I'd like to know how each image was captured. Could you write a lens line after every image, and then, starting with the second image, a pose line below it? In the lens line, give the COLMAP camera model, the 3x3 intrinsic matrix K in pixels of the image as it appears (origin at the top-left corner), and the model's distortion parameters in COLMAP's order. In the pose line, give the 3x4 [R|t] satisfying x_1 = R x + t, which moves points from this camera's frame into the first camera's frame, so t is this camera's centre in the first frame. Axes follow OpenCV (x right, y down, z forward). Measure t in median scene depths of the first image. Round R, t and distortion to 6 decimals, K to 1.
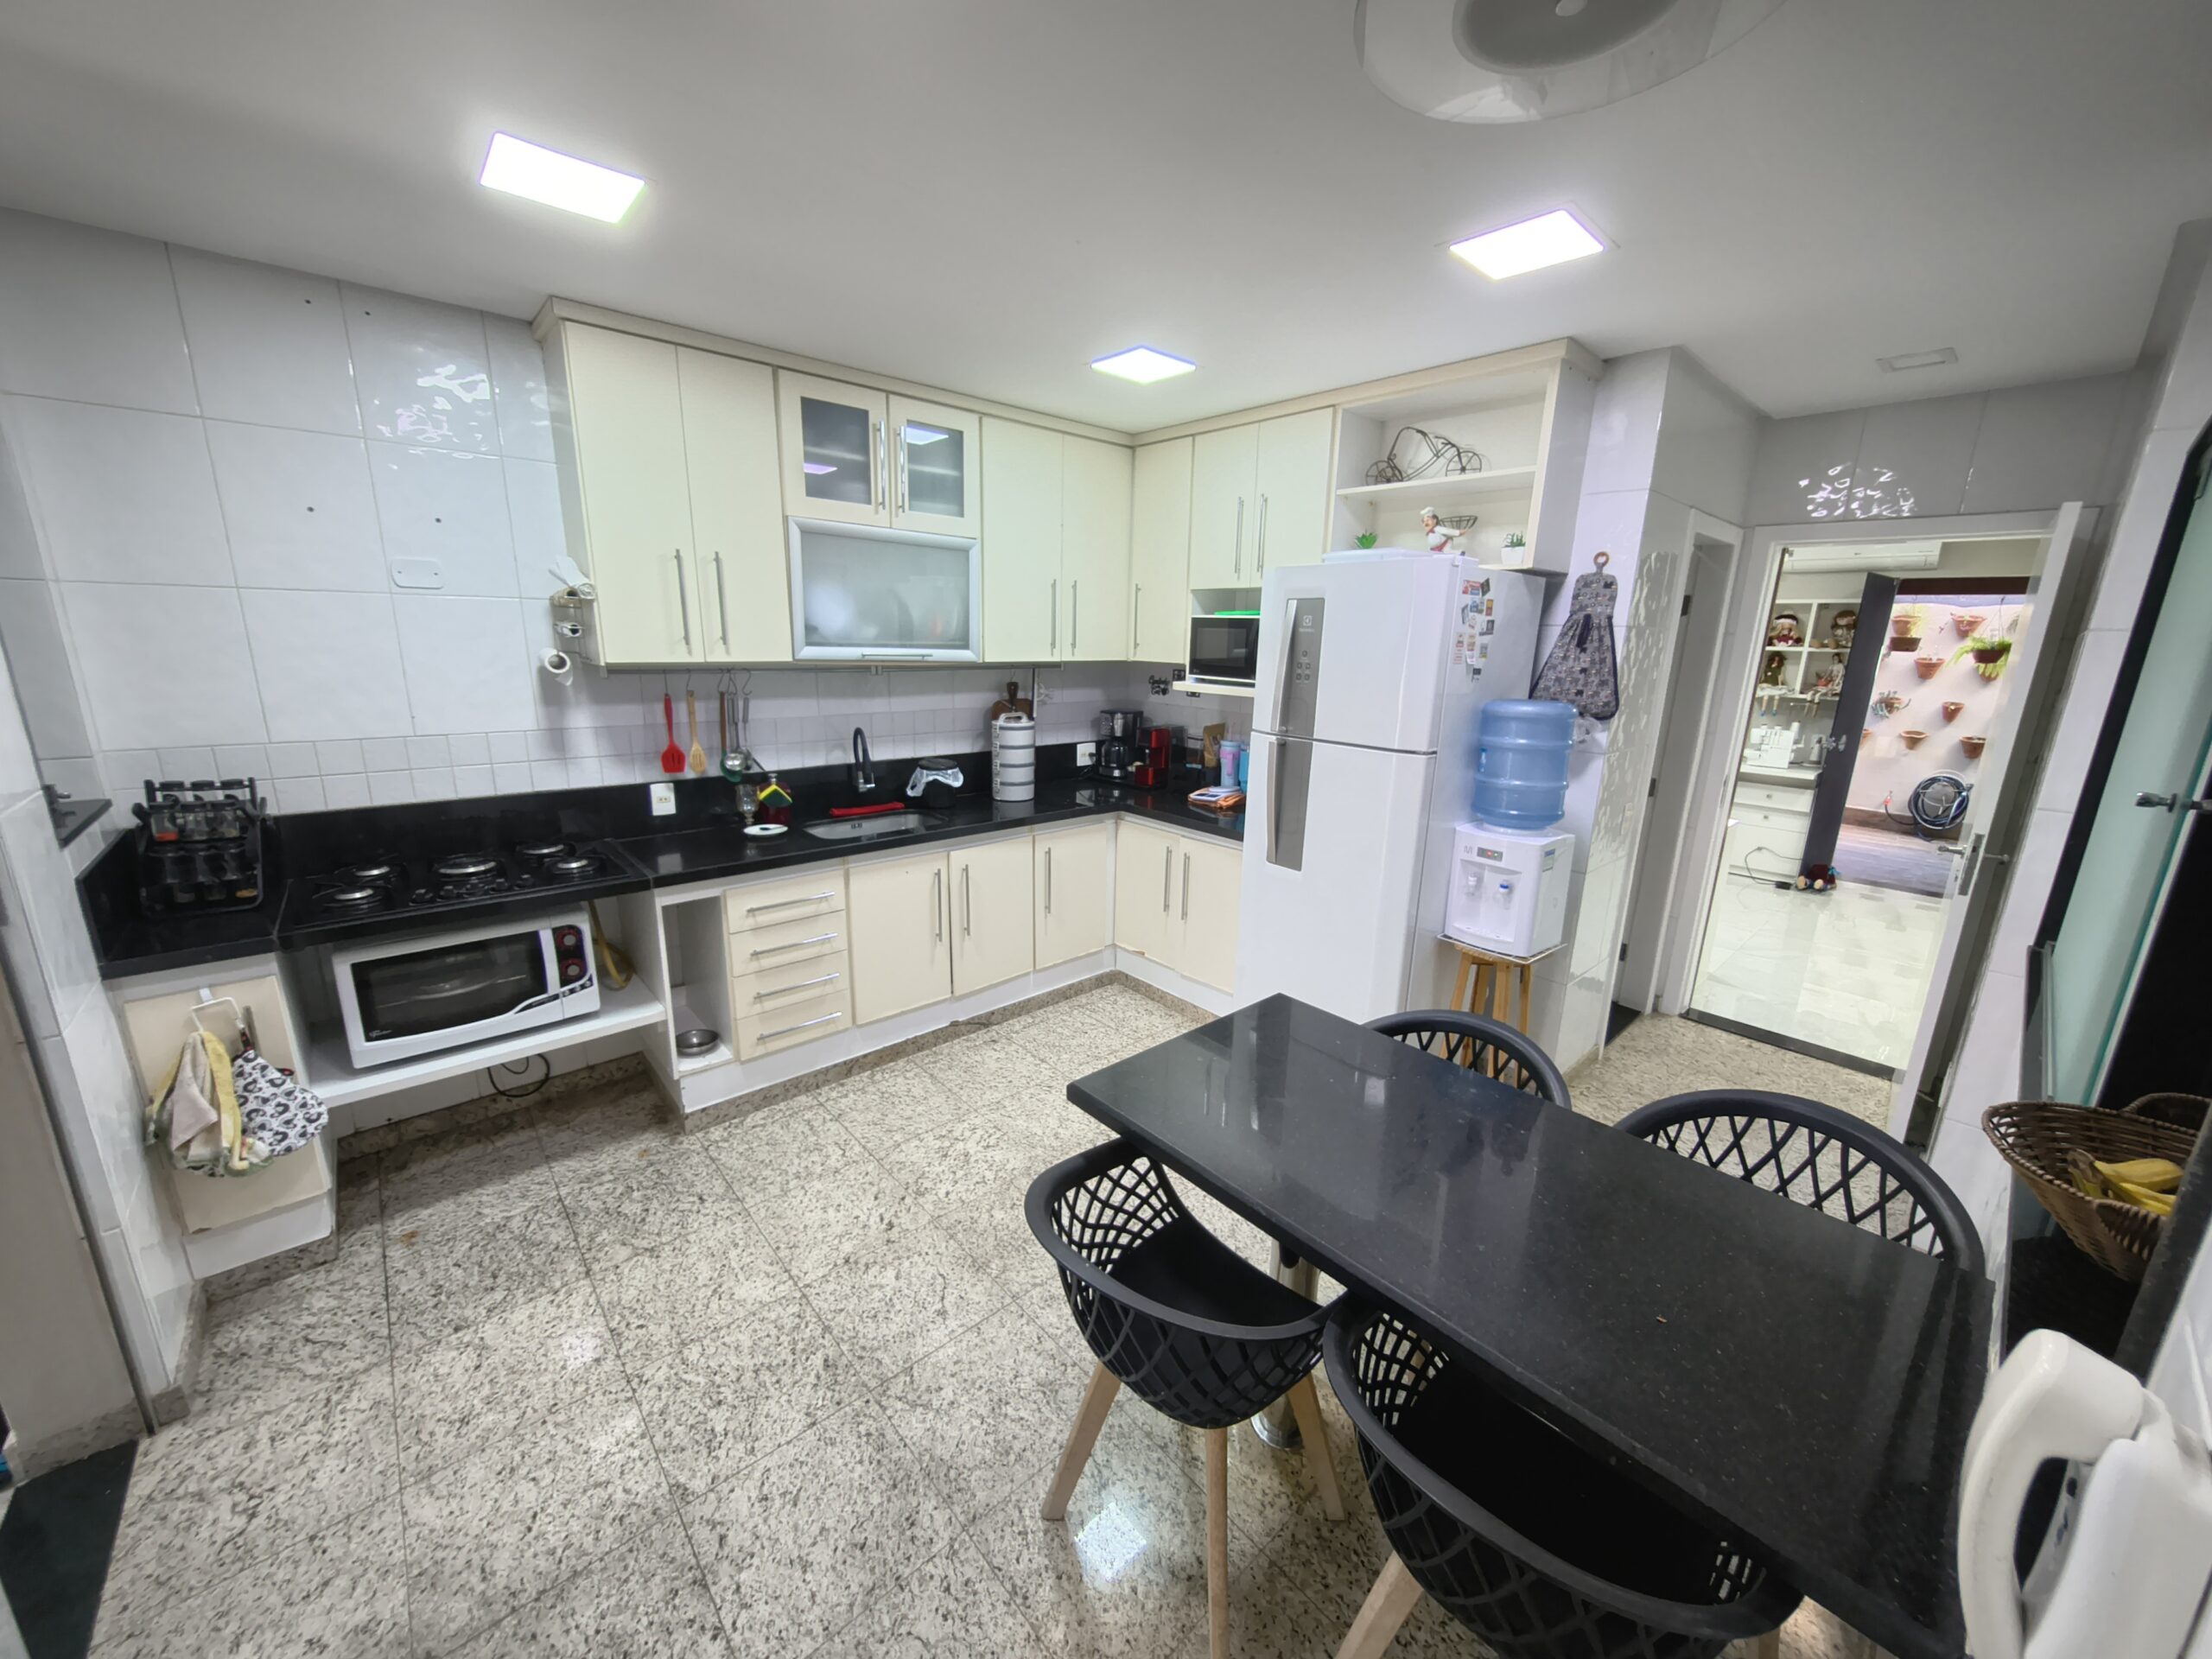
lens RADIAL K [[827.1, 0, 1117.0], [0, 827.1, 831.2], [0, 0, 1]] dist [-0.001391, -0.000035]
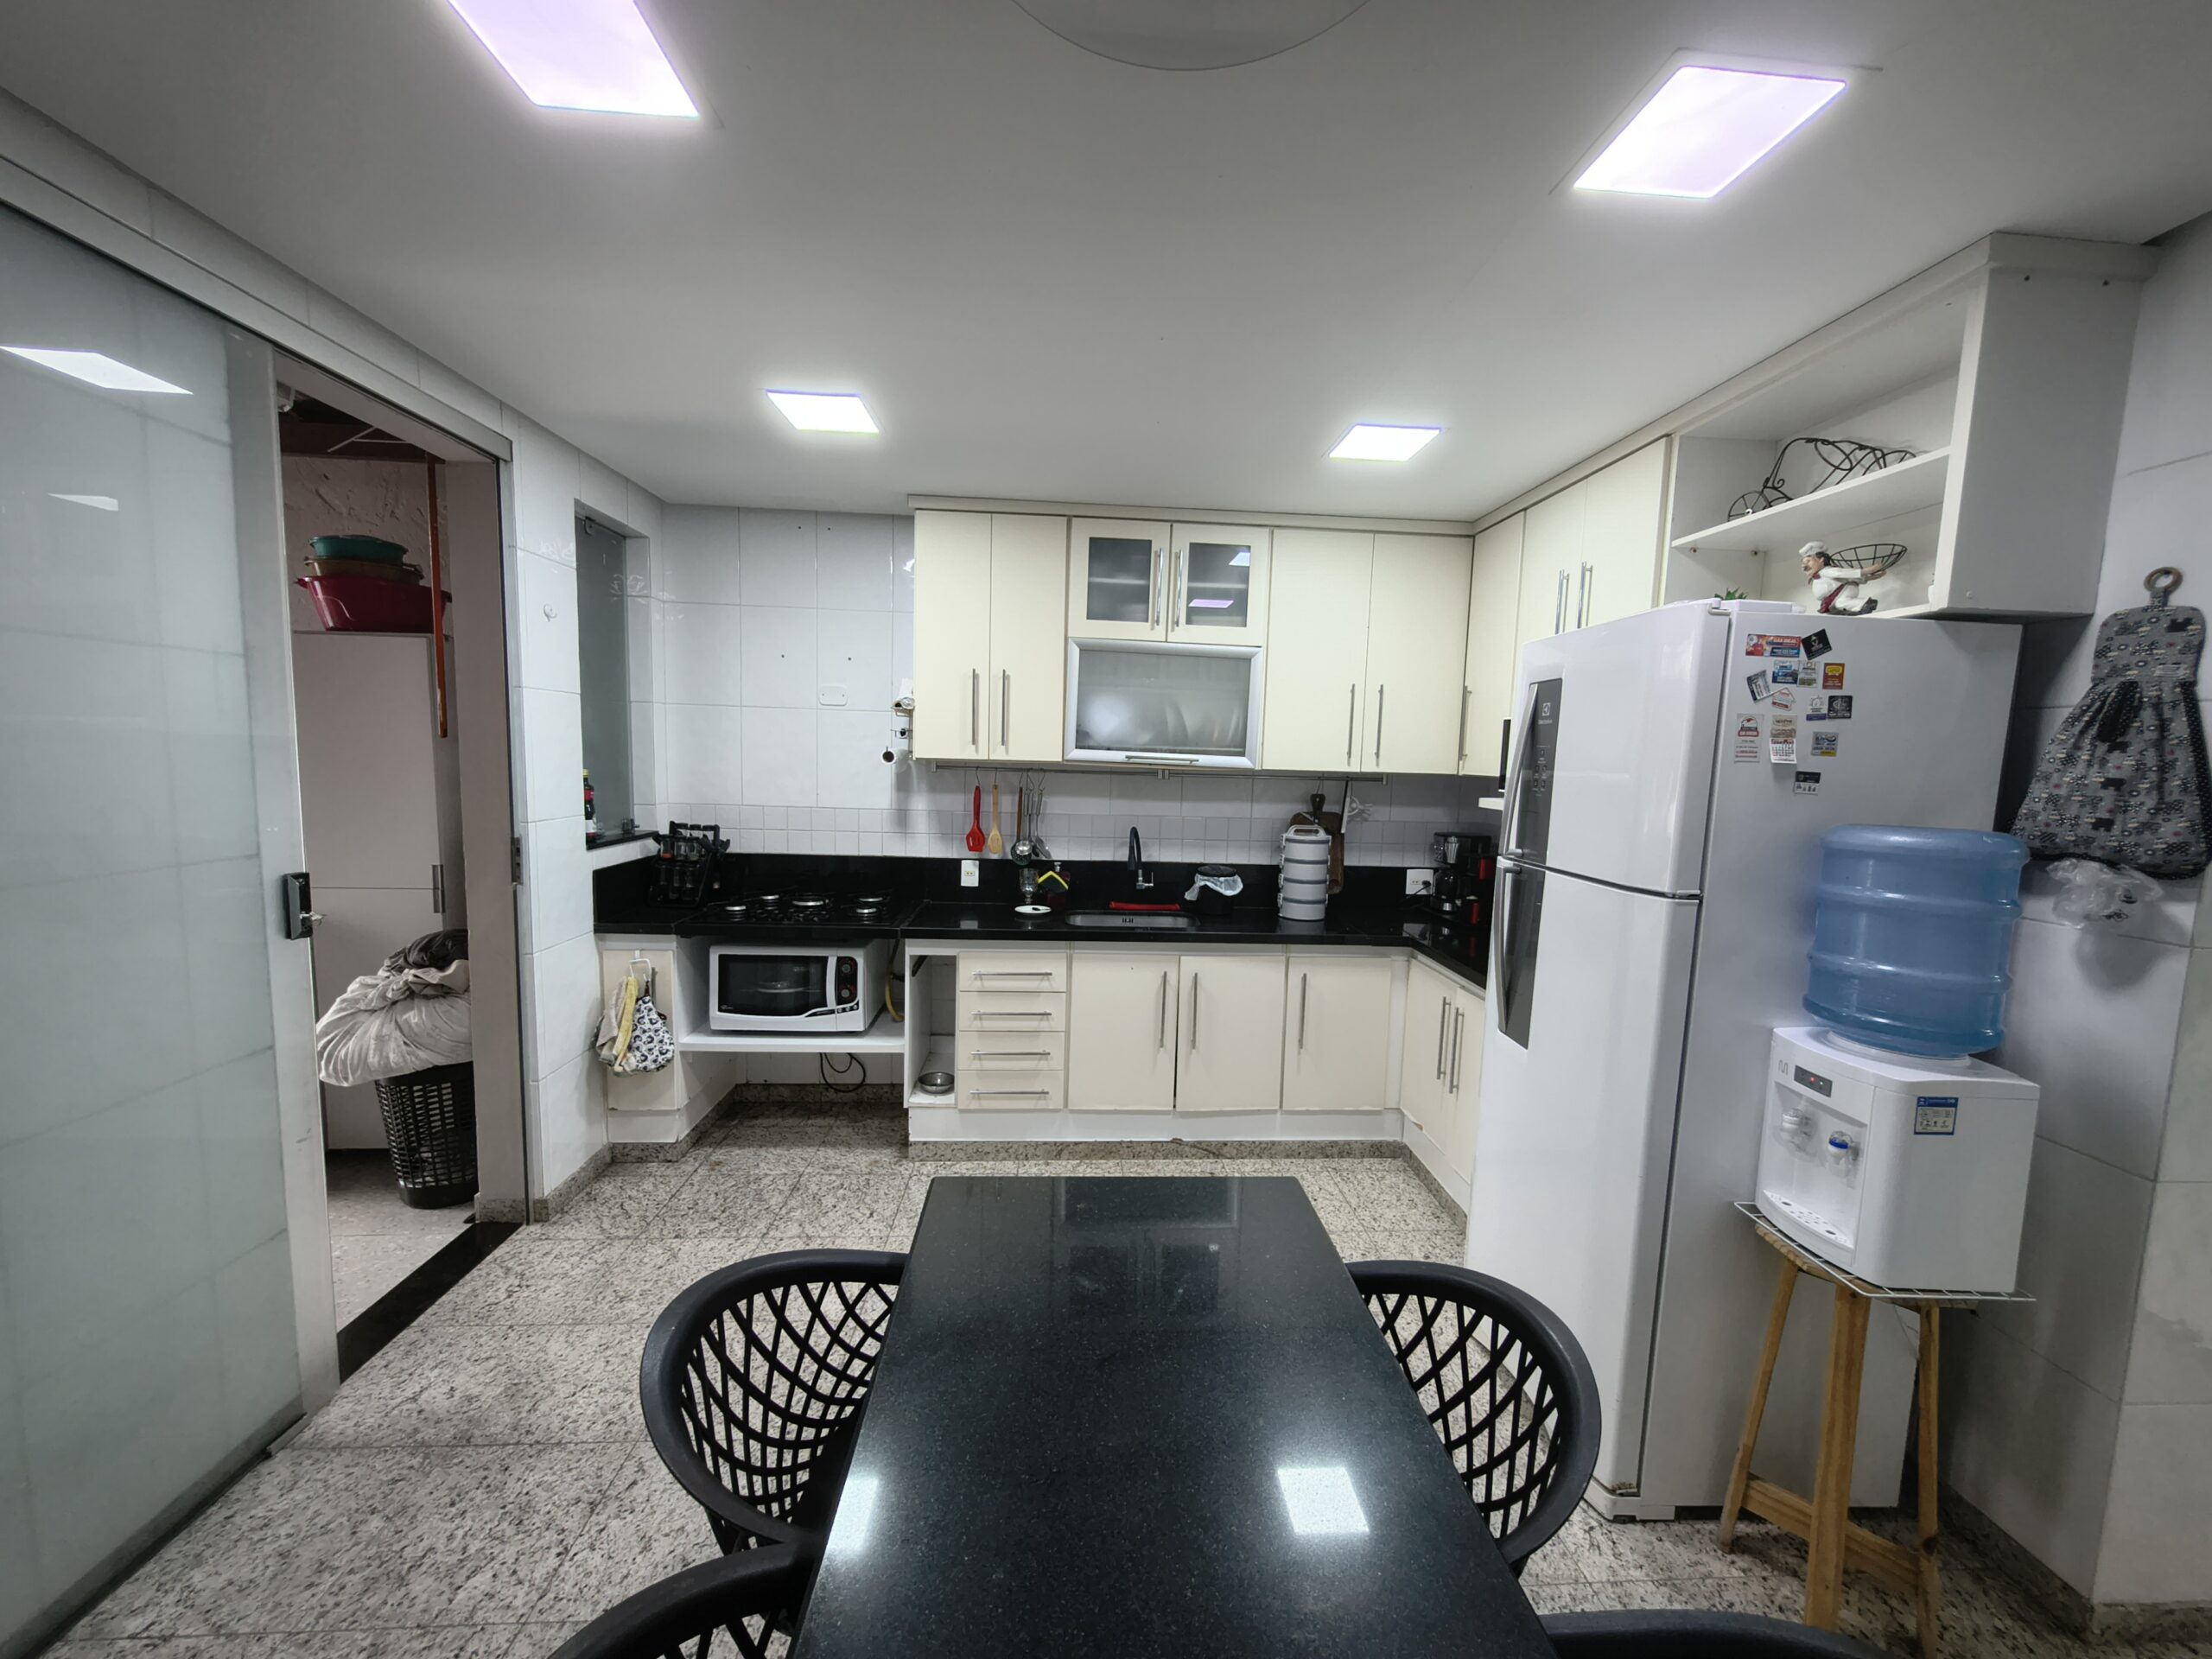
lens RADIAL K [[827.1, 0, 1117.0], [0, 827.1, 831.2], [0, 0, 1]] dist [-0.001391, -0.000035]
pose [[0.781490, 0.058390, -0.621180, 0.391857], [-0.157153, 0.981933, -0.105409, -0.006247], [0.603802, 0.179997, 0.776547, 0.200440]]
